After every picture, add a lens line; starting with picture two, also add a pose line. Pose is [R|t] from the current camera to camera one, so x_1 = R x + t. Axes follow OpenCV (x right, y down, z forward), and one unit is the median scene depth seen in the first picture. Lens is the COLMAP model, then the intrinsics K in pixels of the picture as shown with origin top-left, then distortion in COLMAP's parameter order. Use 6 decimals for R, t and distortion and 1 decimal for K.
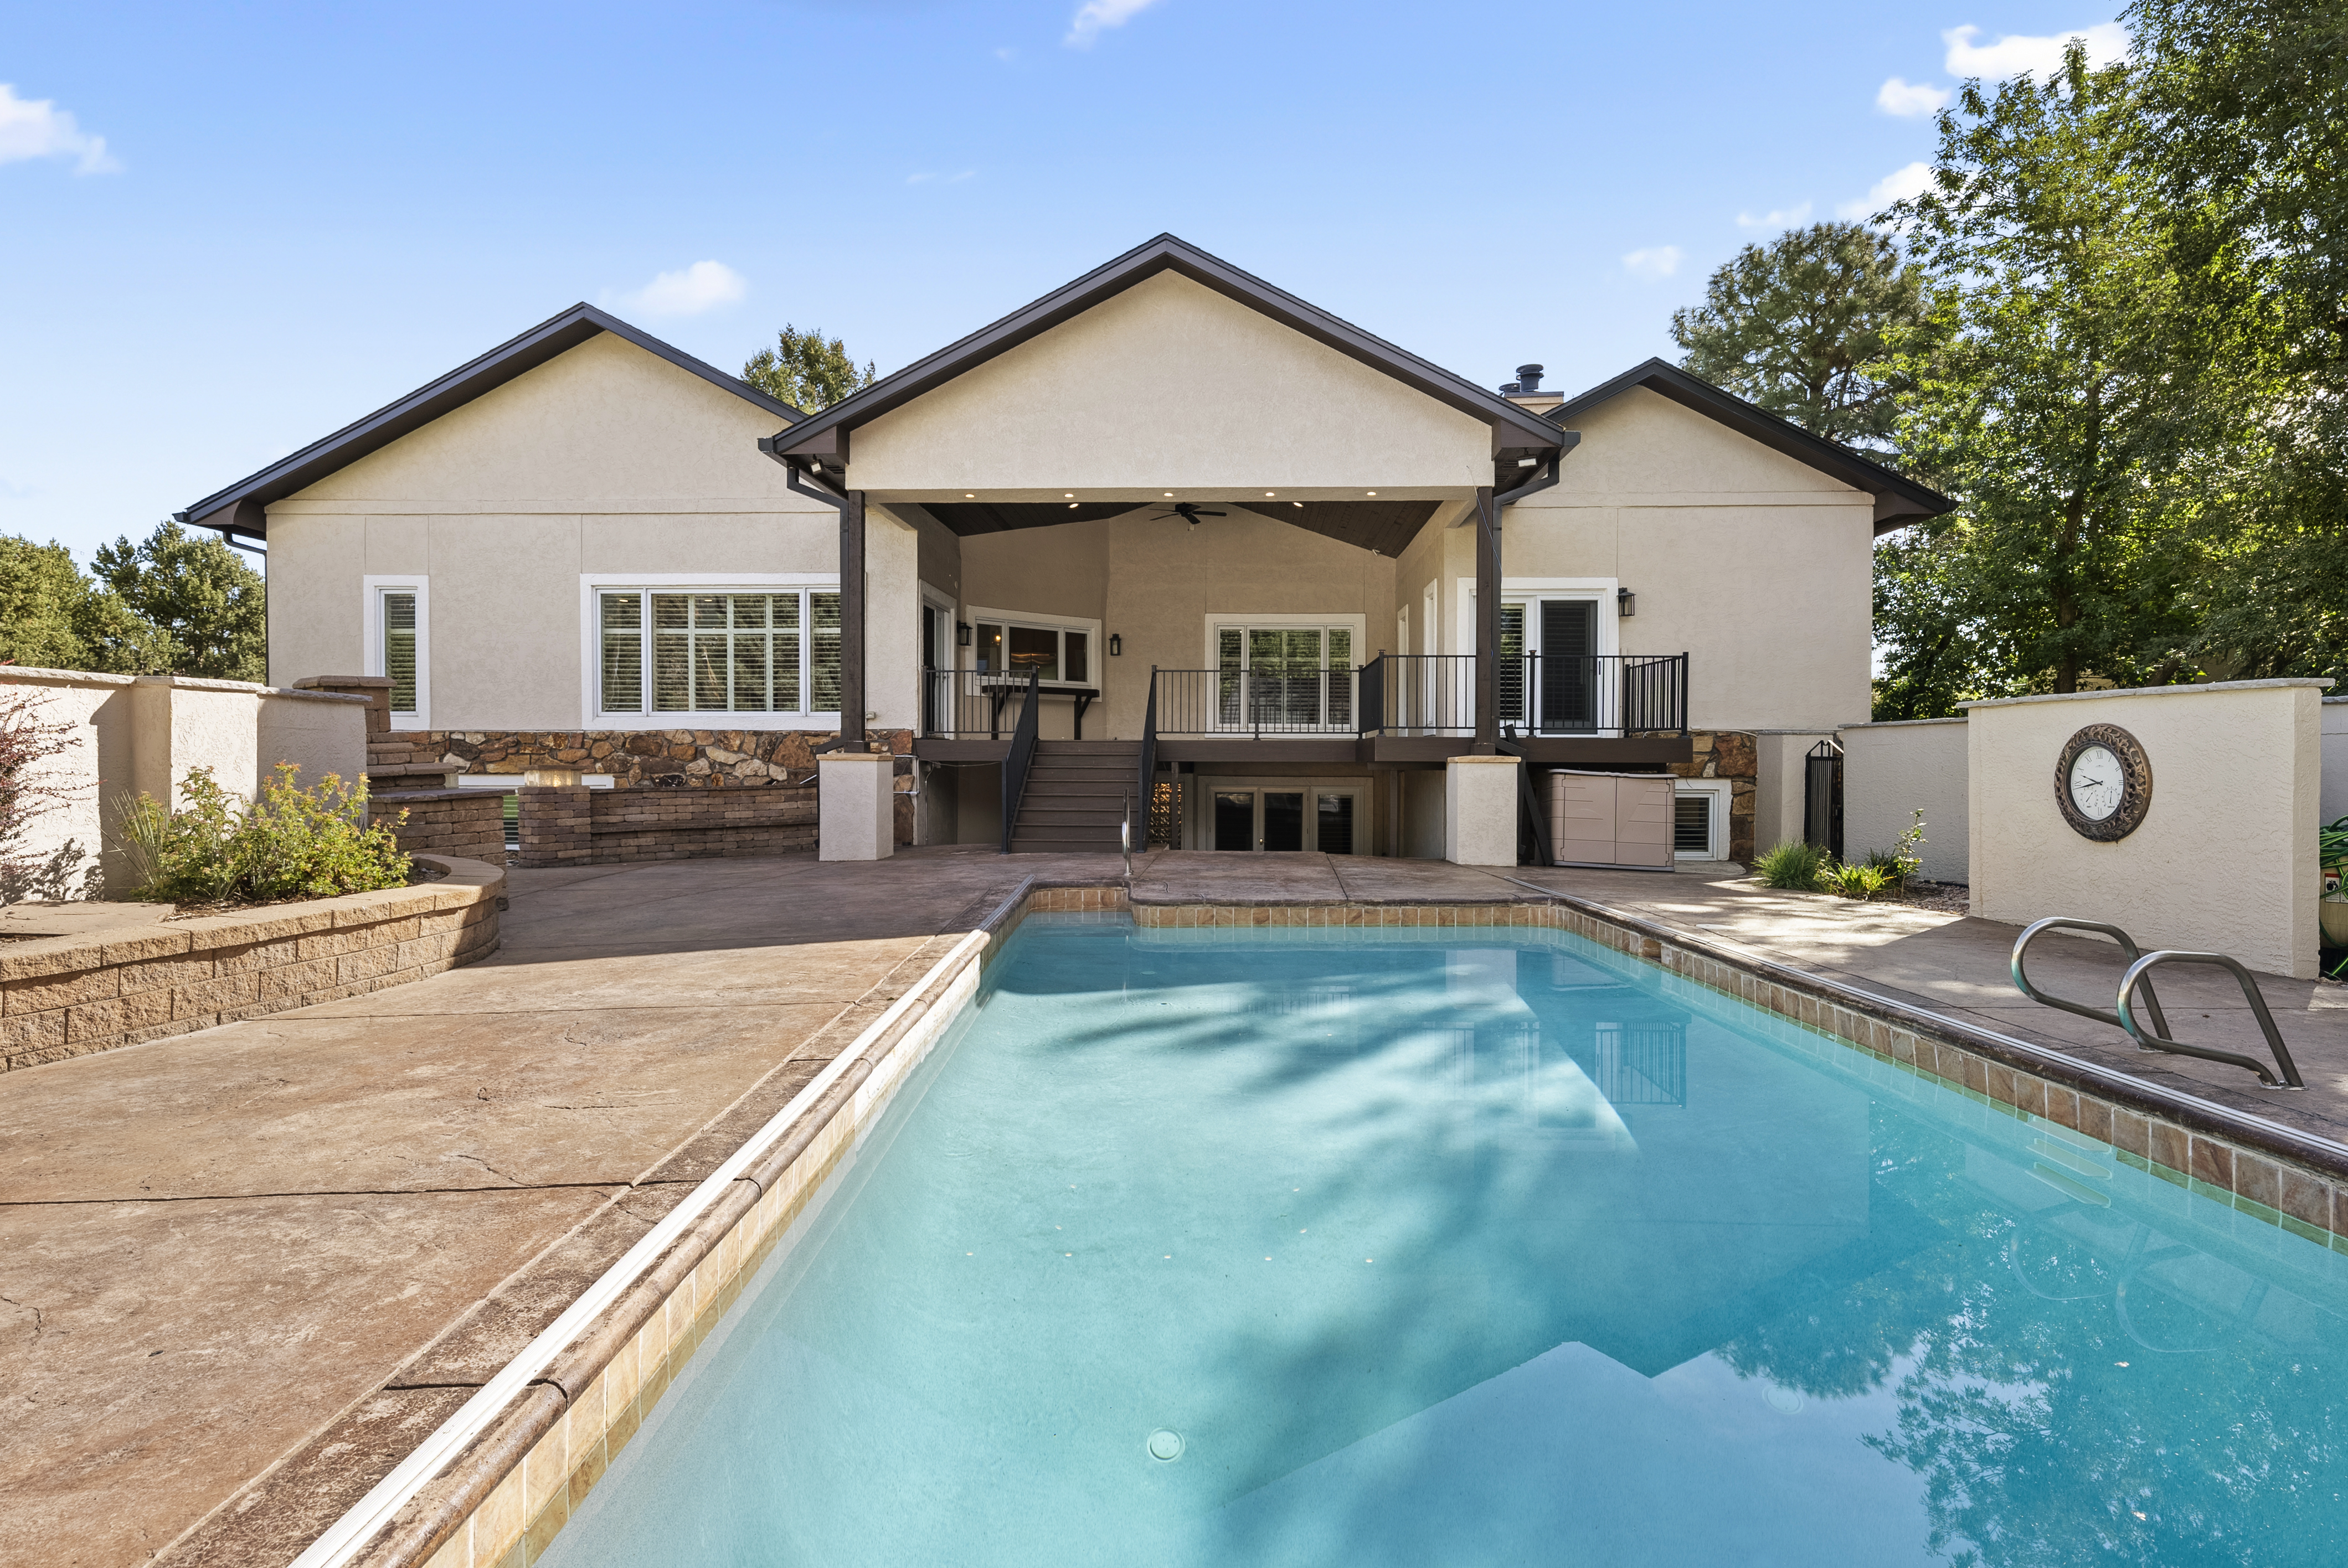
lens RADIAL K [[1179.8, 0, 1169.4], [0, 1179.8, 776.3], [0, 0, 1]] dist [0.000227, -0.001046]
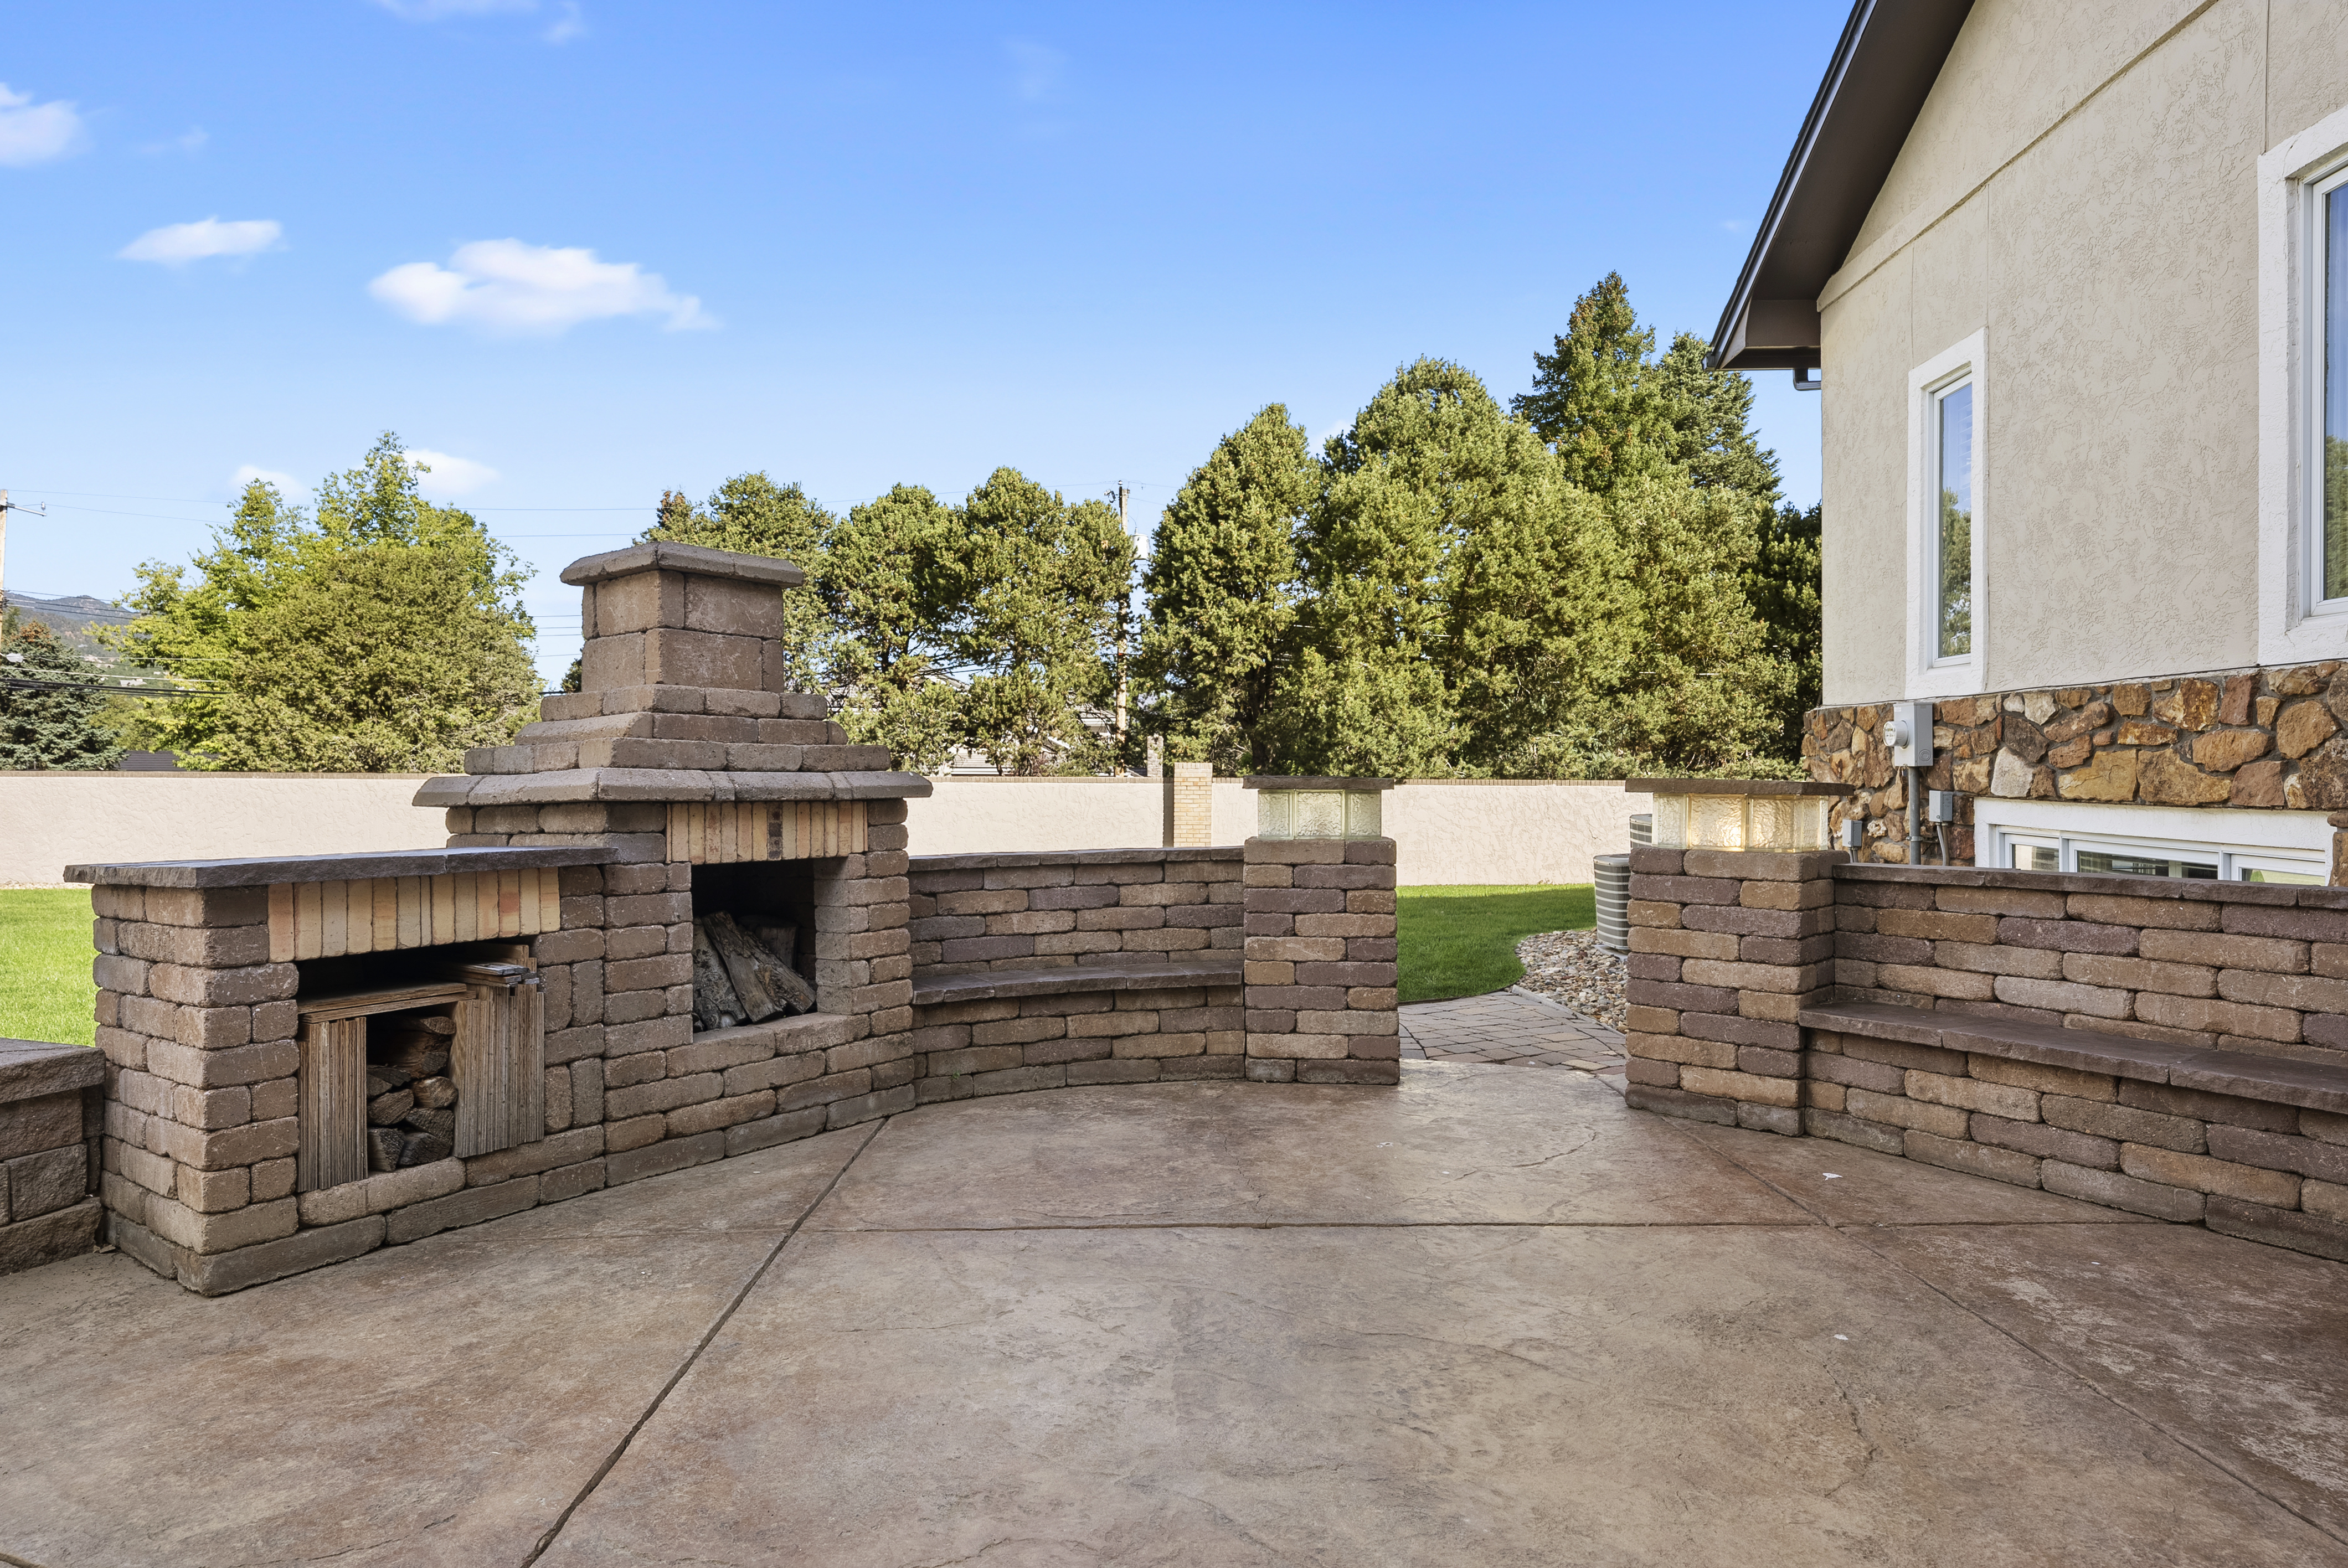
lens RADIAL K [[1339.5, 0, 1170.6], [0, 1339.5, 776.2], [0, 0, 1]] dist [-0.003353, 0.000161]
pose [[-0.001436, 0.008707, -0.999961, -0.150175], [-0.018983, 0.999782, 0.008733, -0.008369], [0.999819, 0.018995, -0.001270, 0.720230]]
